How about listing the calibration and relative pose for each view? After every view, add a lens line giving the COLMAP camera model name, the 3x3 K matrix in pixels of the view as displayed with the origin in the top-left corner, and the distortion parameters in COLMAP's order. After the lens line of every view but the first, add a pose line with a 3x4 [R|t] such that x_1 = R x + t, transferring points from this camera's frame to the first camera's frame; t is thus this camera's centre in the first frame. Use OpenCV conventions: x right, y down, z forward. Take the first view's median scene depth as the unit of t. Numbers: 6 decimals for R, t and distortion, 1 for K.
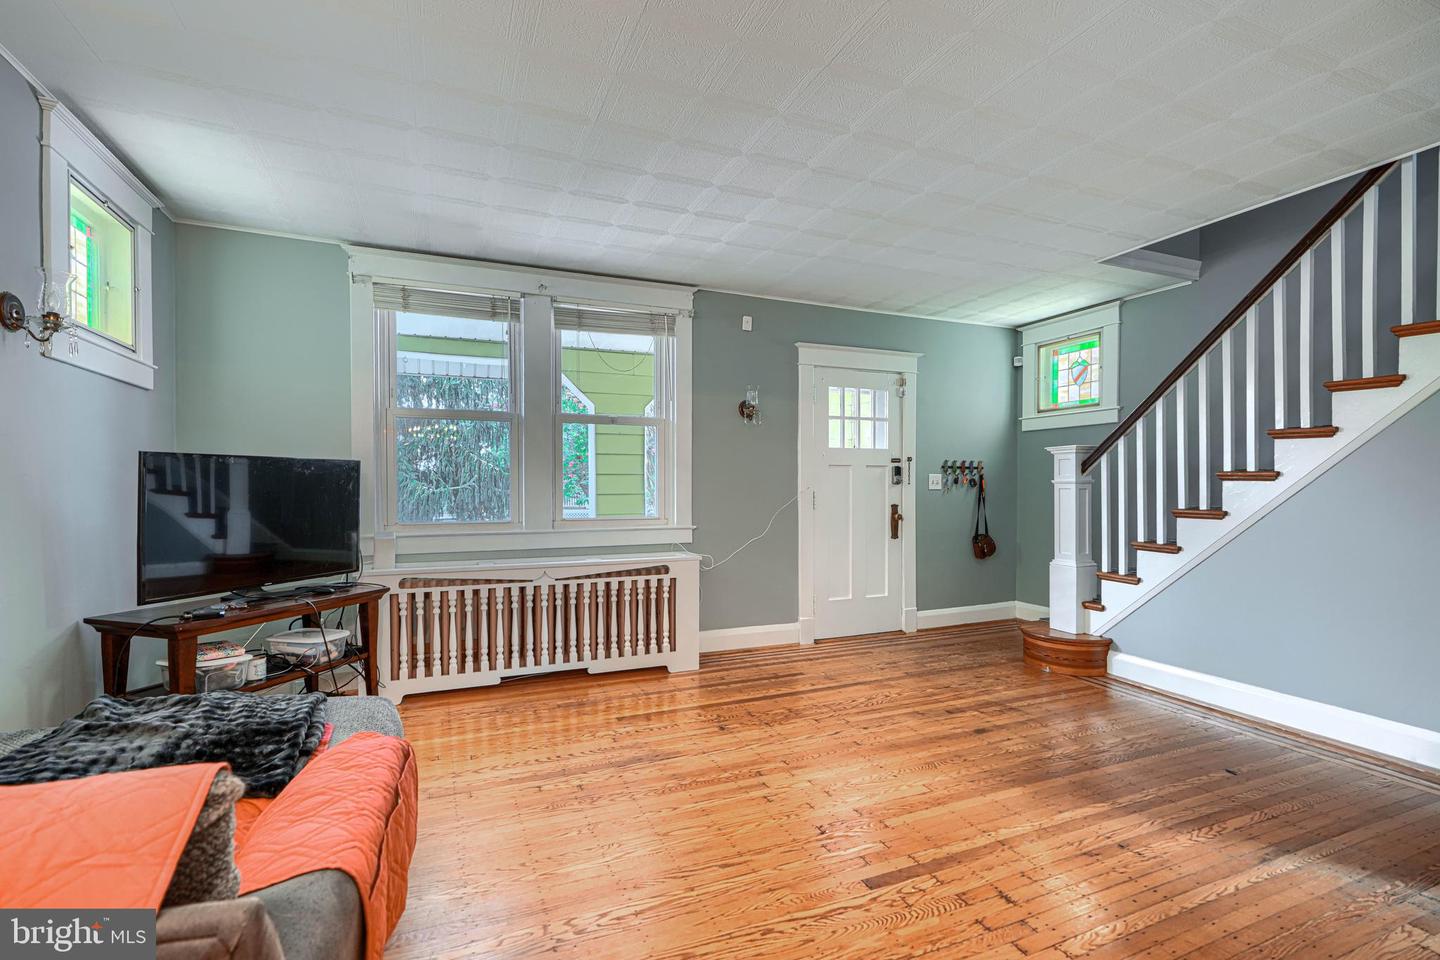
lens RADIAL K [[660.2, 0, 718.6], [0, 660.2, 490.0], [0, 0, 1]] dist [0.002331, -0.000037]
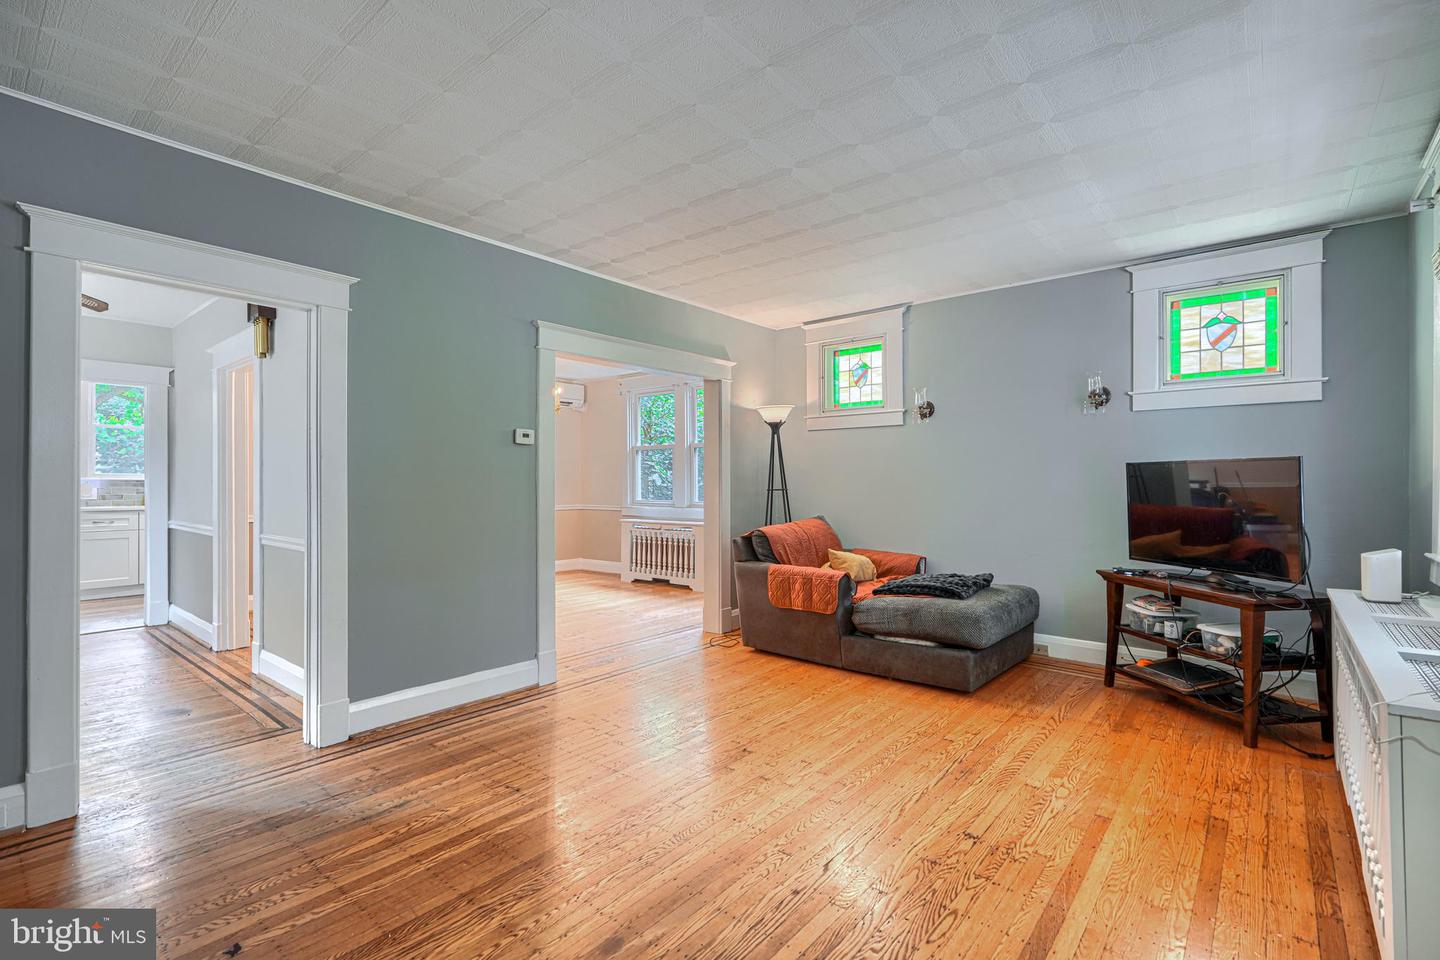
lens RADIAL K [[657.0, 0, 719.1], [0, 657.0, 454.2], [0, 0, 1]] dist [0.000264, -0.000181]
pose [[-0.894754, -0.019056, -0.446152, 0.355032], [-0.001615, 0.999221, -0.039441, -0.007575], [0.446556, -0.034570, -0.894087, 0.965491]]
